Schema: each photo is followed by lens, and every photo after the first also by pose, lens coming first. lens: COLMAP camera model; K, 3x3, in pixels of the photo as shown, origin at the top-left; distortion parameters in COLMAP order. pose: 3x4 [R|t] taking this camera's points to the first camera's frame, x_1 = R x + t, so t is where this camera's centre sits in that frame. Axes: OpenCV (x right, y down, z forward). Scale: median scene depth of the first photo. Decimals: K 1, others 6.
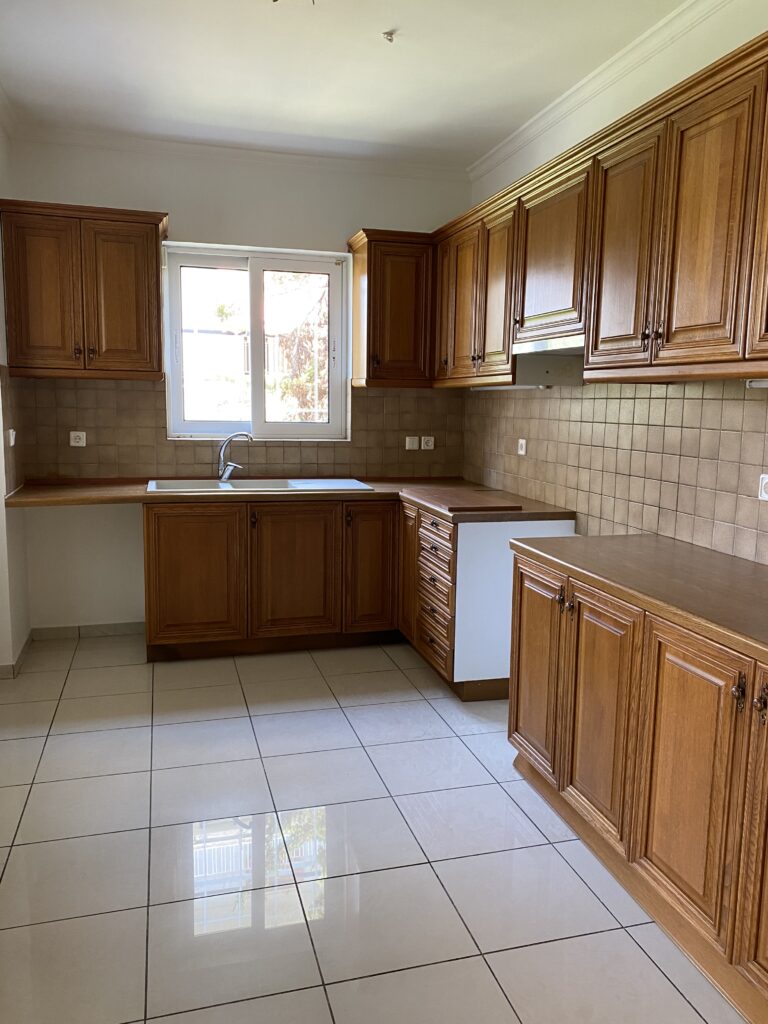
lens RADIAL K [[780.1, 0, 384.0], [0, 780.1, 512.0], [0, 0, 1]] dist [-0.005953, 0.004101]
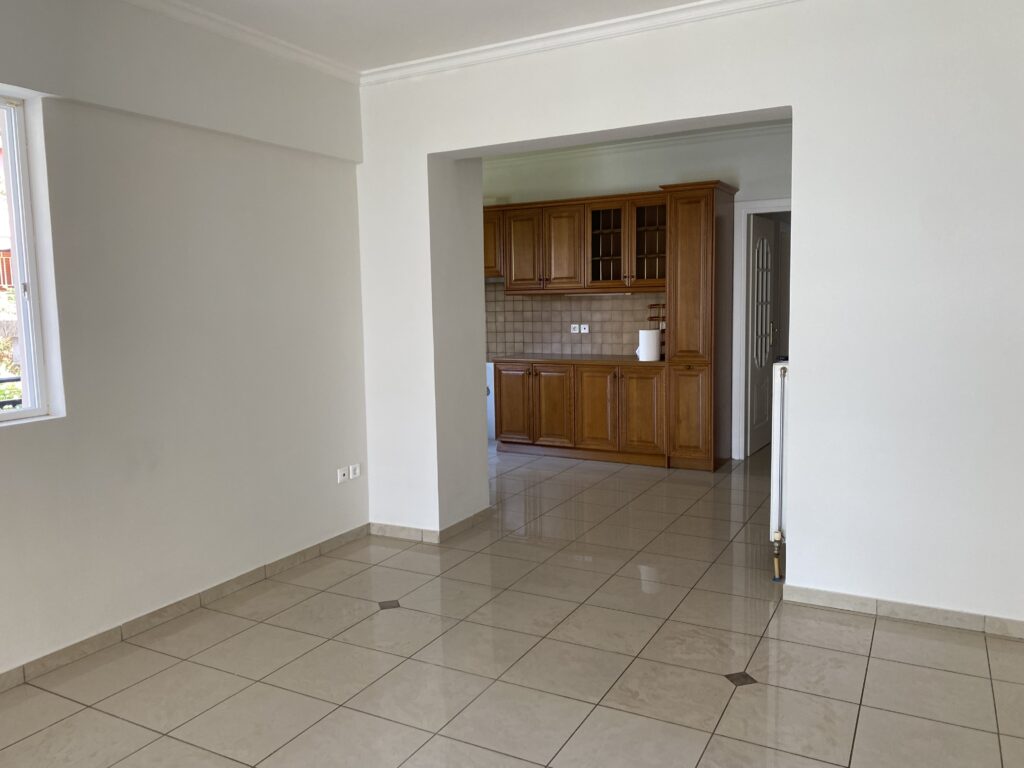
lens RADIAL K [[780.1, 0, 512.0], [0, 780.1, 384.0], [0, 0, 1]] dist [-0.005953, 0.004101]
pose [[0.694931, -0.101862, 0.711825, -1.786756], [0.129459, 0.991464, 0.015492, 0.099633], [-0.707326, 0.081386, 0.702186, -0.908628]]
